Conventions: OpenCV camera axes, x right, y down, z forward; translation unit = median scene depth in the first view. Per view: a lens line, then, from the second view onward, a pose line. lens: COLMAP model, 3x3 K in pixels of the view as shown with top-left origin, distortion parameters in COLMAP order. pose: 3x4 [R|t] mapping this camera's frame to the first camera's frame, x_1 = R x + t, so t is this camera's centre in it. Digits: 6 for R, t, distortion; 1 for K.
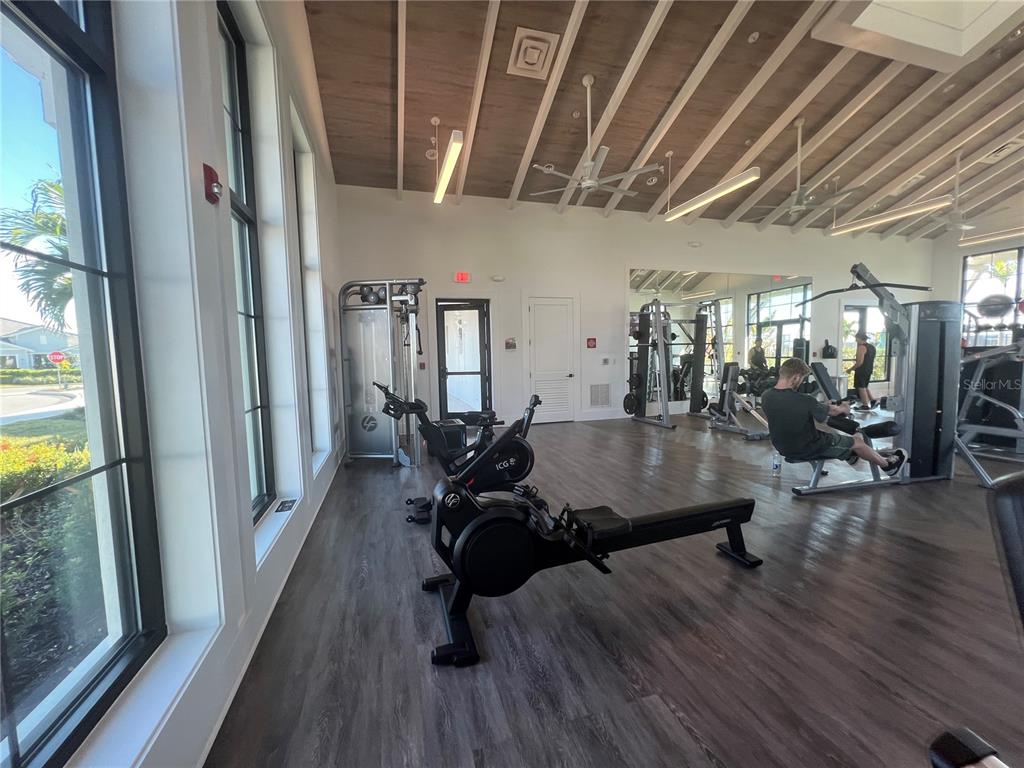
lens RADIAL K [[410.4, 0, 512.5], [0, 410.4, 387.8], [0, 0, 1]] dist [-0.001070, 0.000200]
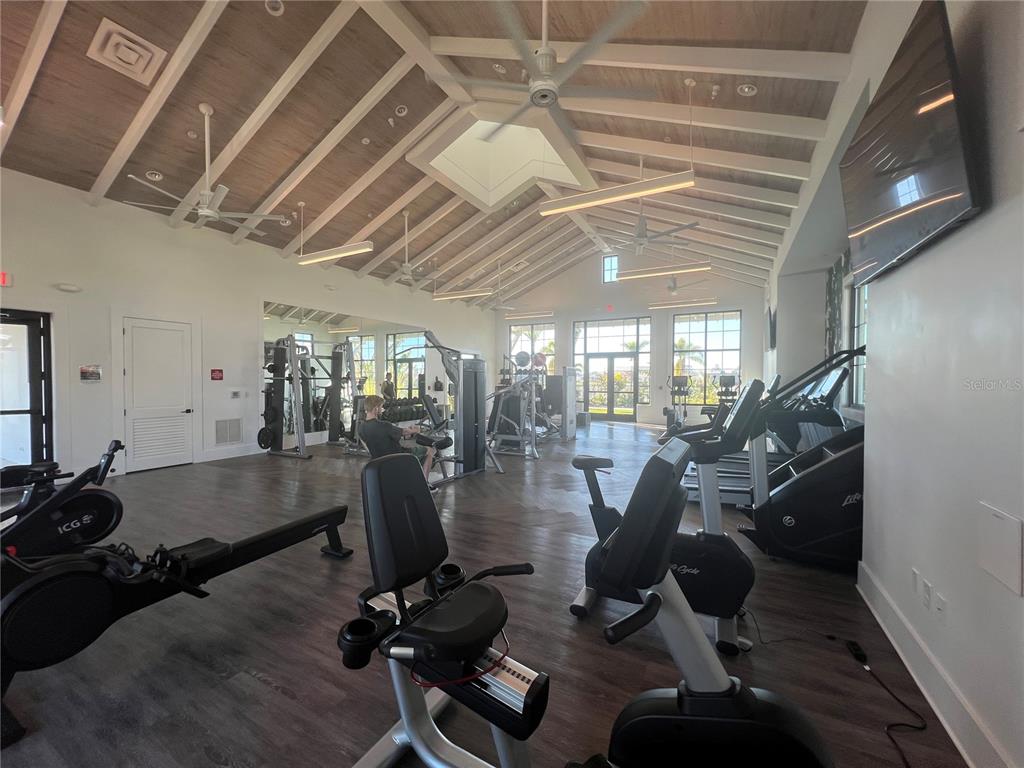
lens RADIAL K [[410.4, 0, 511.1], [0, 410.4, 386.8], [0, 0, 1]] dist [-0.001070, 0.000200]
pose [[0.705034, 0.008555, 0.709122, 0.009369], [0.042482, 0.997622, -0.054272, -0.006573], [-0.707900, 0.068388, 0.702994, -0.151350]]
